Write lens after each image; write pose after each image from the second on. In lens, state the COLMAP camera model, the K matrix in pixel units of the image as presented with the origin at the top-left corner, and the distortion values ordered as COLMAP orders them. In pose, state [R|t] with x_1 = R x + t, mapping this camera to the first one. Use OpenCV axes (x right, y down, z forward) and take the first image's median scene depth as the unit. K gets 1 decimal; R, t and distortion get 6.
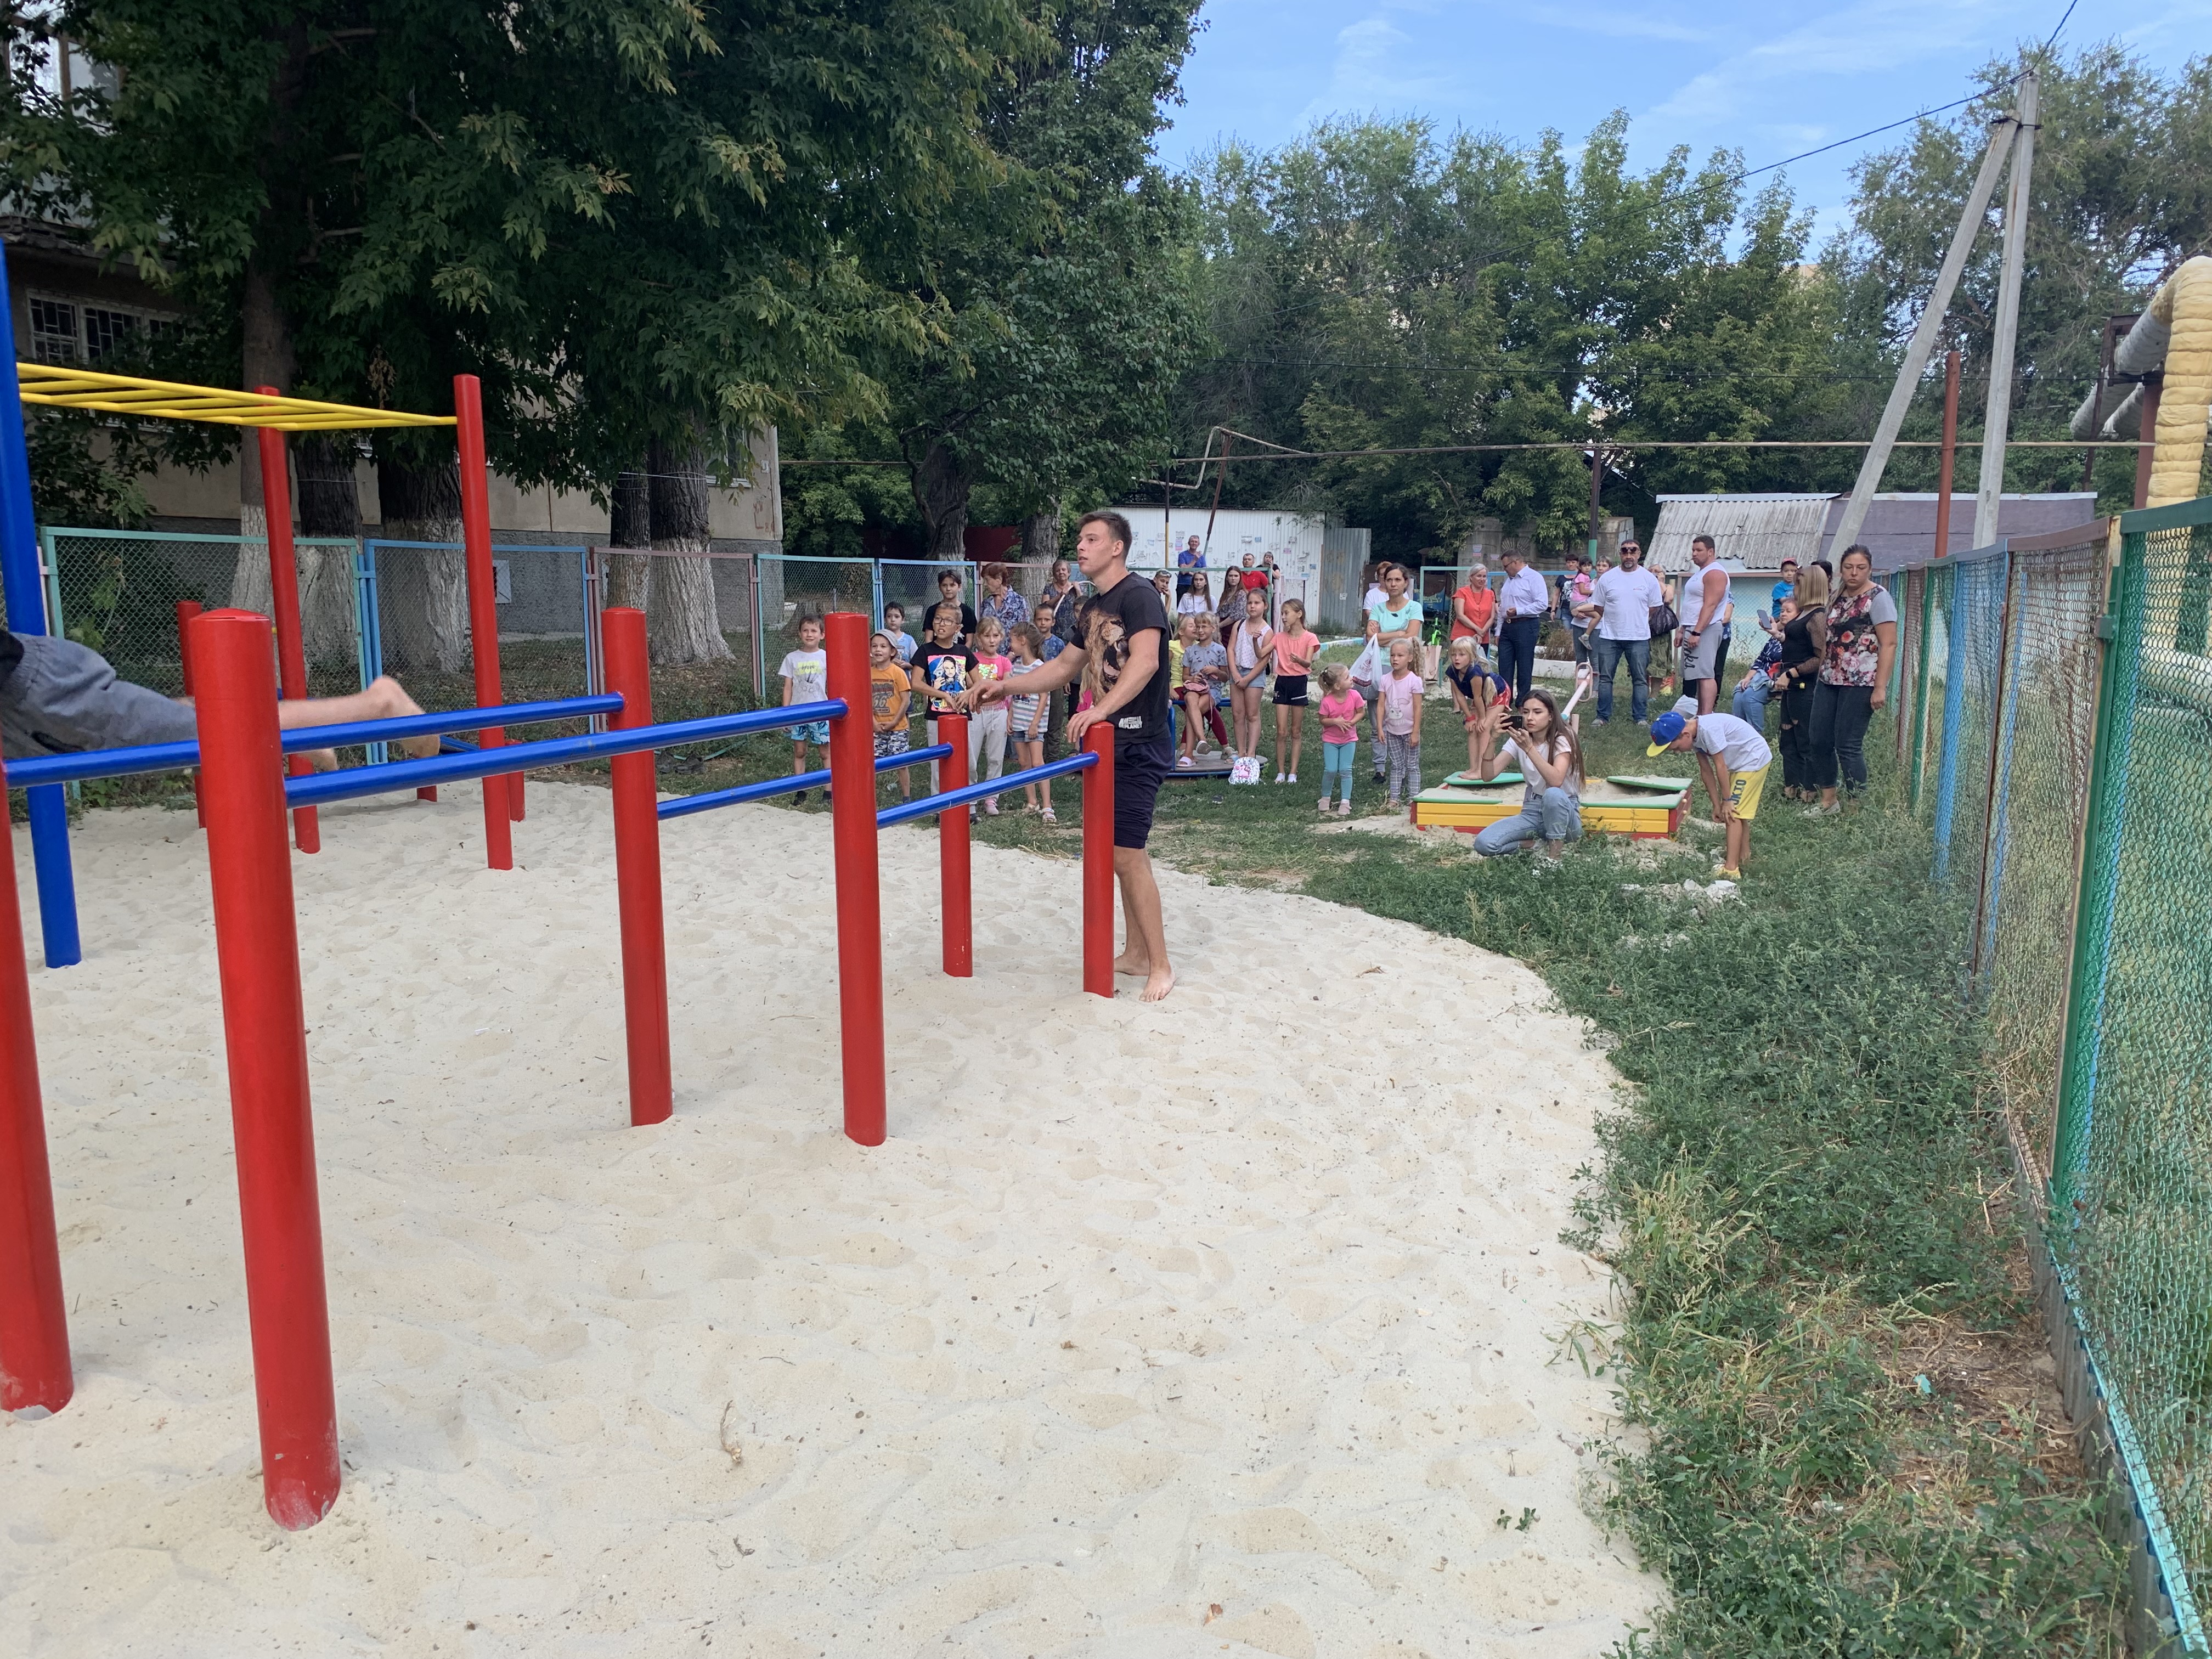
lens RADIAL K [[1684.0, 0, 1146.5], [0, 1684.0, 871.6], [0, 0, 1]] dist [0.004735, 0.002800]
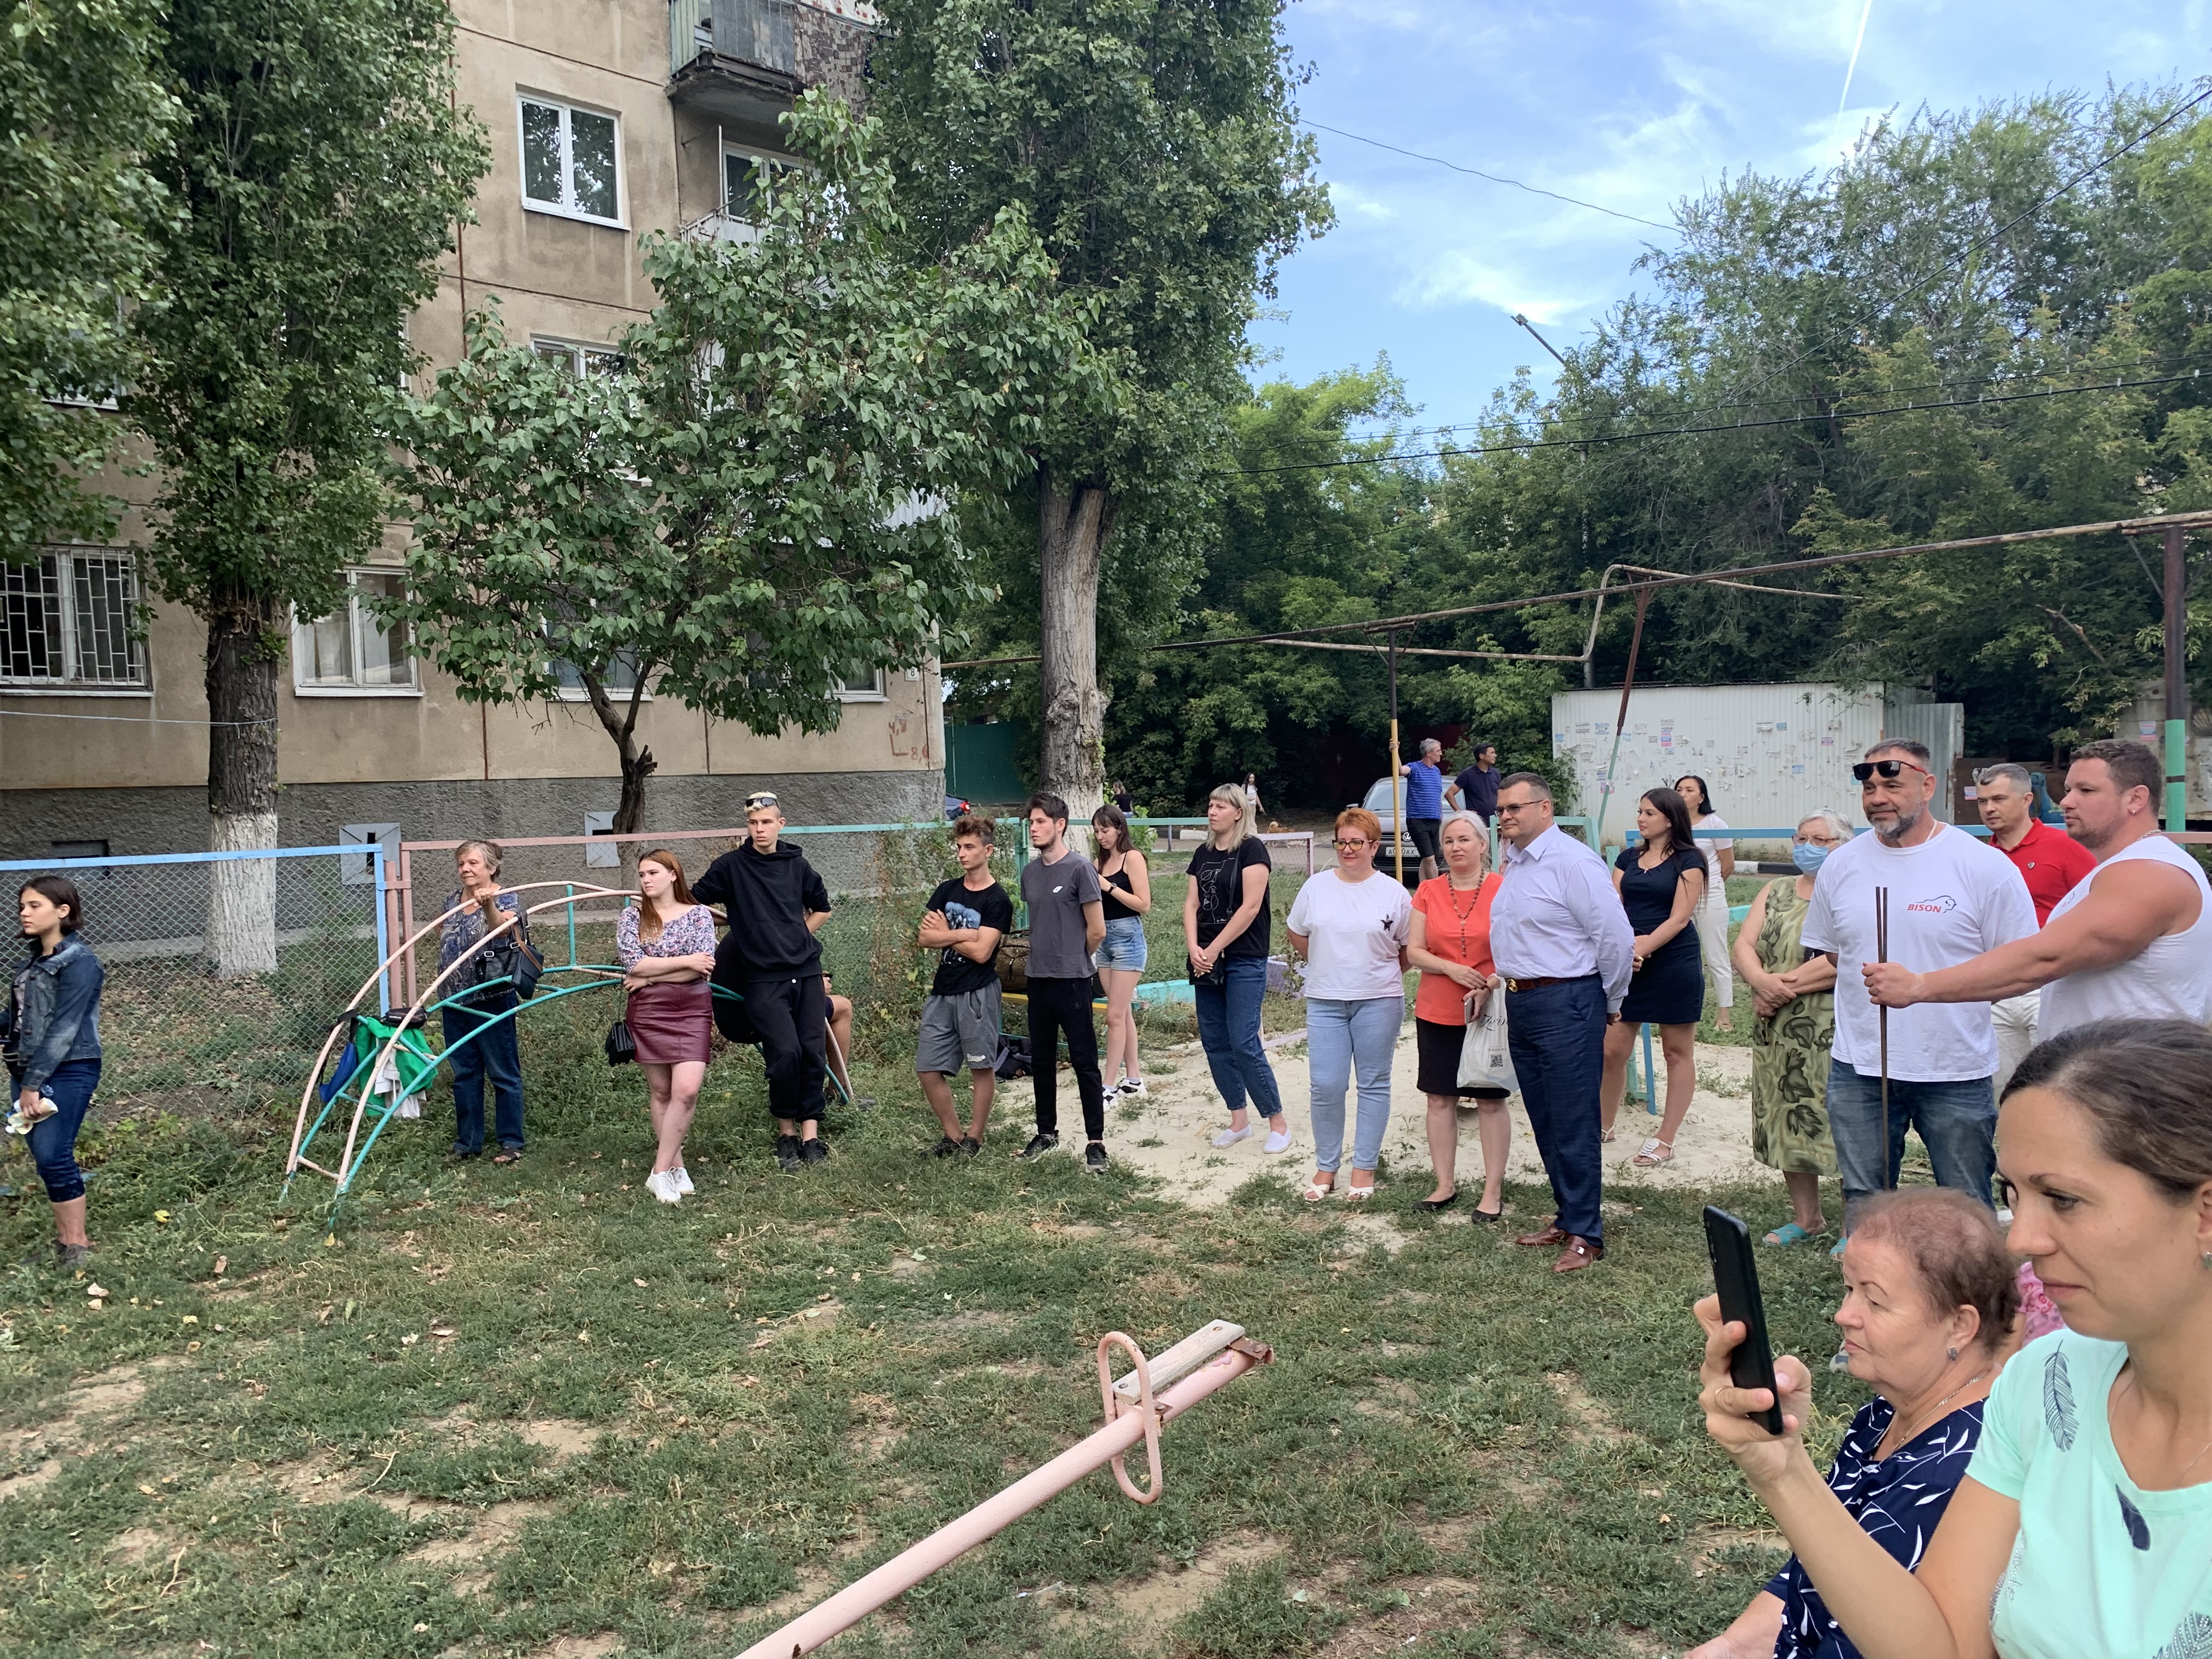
lens RADIAL K [[1705.4, 0, 1110.7], [0, 1705.4, 832.4], [0, 0, 1]] dist [0.050822, -0.044107]
pose [[0.899552, -0.019843, -0.436362, 0.129287], [-0.040360, 0.990919, -0.128263, -0.059484], [0.434944, 0.132991, 0.890582, 0.288538]]
